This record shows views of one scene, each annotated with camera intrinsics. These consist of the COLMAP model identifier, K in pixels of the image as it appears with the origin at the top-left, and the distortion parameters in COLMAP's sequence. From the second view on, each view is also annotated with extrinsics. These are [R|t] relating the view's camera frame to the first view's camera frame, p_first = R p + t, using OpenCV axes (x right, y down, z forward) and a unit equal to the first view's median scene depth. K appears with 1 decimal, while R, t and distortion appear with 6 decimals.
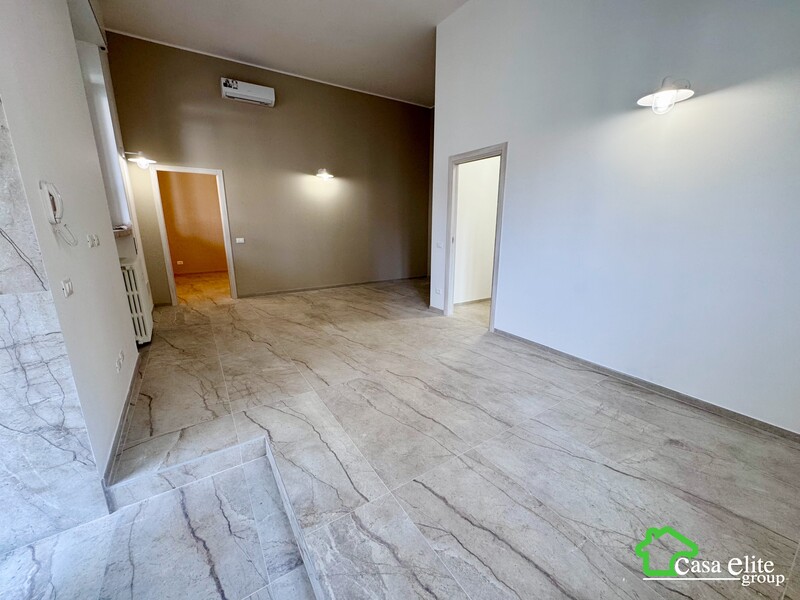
lens RADIAL K [[317.5, 0, 400.8], [0, 317.5, 299.1], [0, 0, 1]] dist [-0.002339, -0.000152]
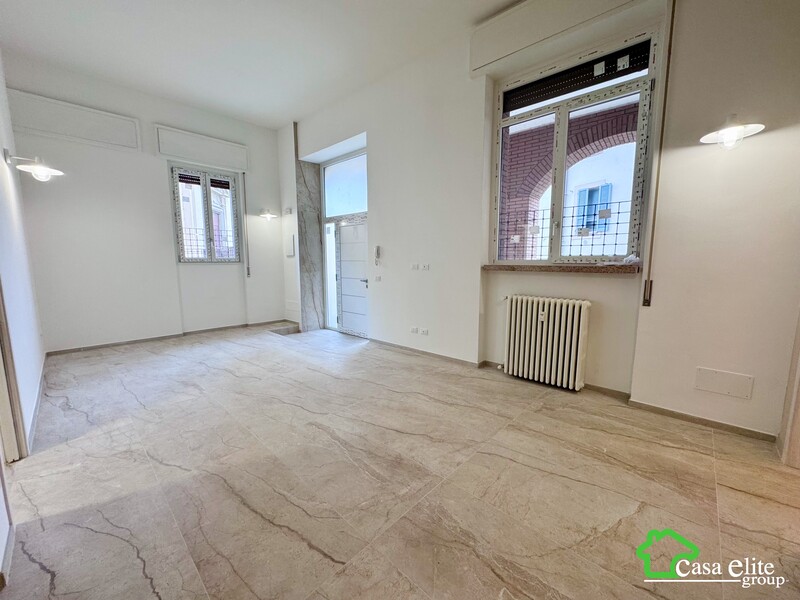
lens RADIAL K [[317.5, 0, 400.8], [0, 317.5, 299.1], [0, 0, 1]] dist [-0.002339, -0.000152]
pose [[-0.972356, 0.026054, -0.232045, -0.249118], [-0.057363, 0.936649, 0.345539, -0.432929], [0.226347, 0.349298, -0.909262, 1.827584]]
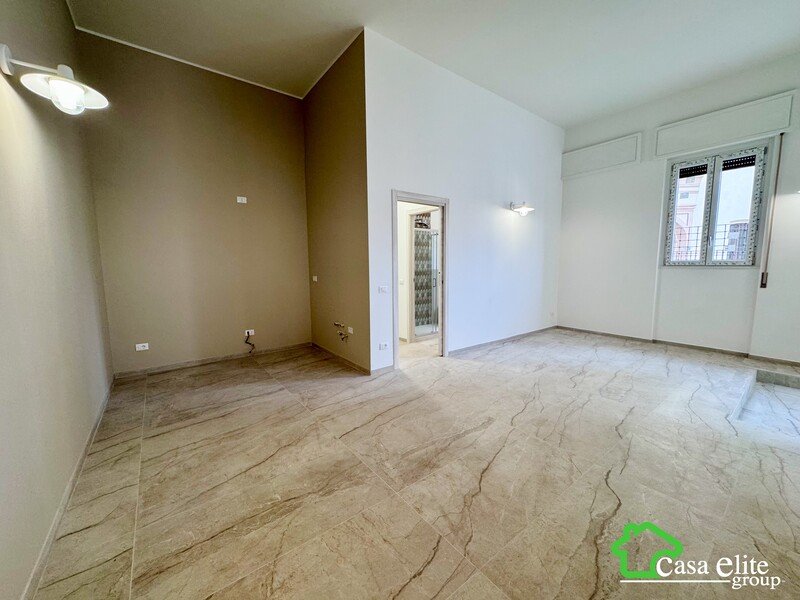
lens RADIAL K [[317.5, 0, 400.8], [0, 317.5, 299.1], [0, 0, 1]] dist [-0.002339, -0.000152]
pose [[-0.075577, -0.111665, 0.990868, -0.955270], [0.240370, 0.962365, 0.126787, -0.329543], [-0.967735, 0.247757, -0.045892, 1.376286]]
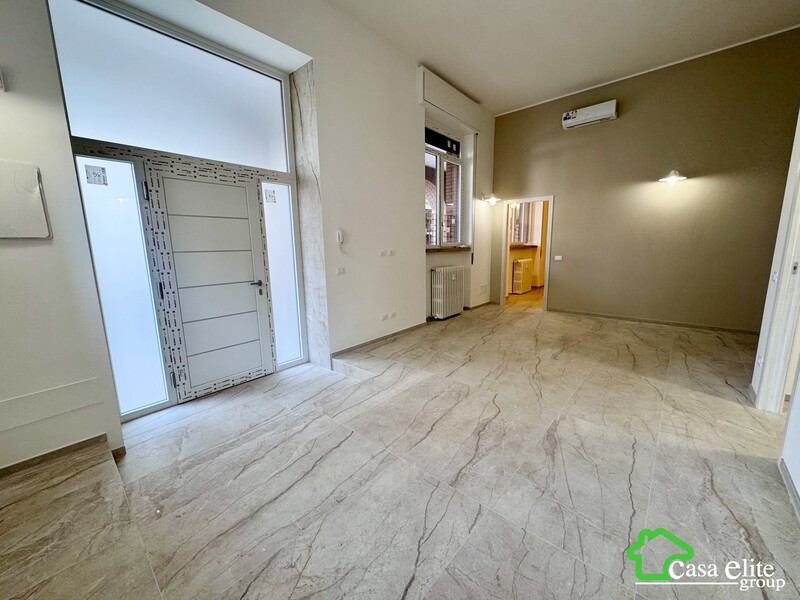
lens RADIAL K [[317.5, 0, 400.8], [0, 317.5, 299.1], [0, 0, 1]] dist [-0.002339, -0.000152]
pose [[0.262551, 0.153629, -0.952610, 0.648440], [-0.207915, 0.973060, 0.099623, -0.076076], [0.942252, 0.171906, 0.287420, 0.356163]]
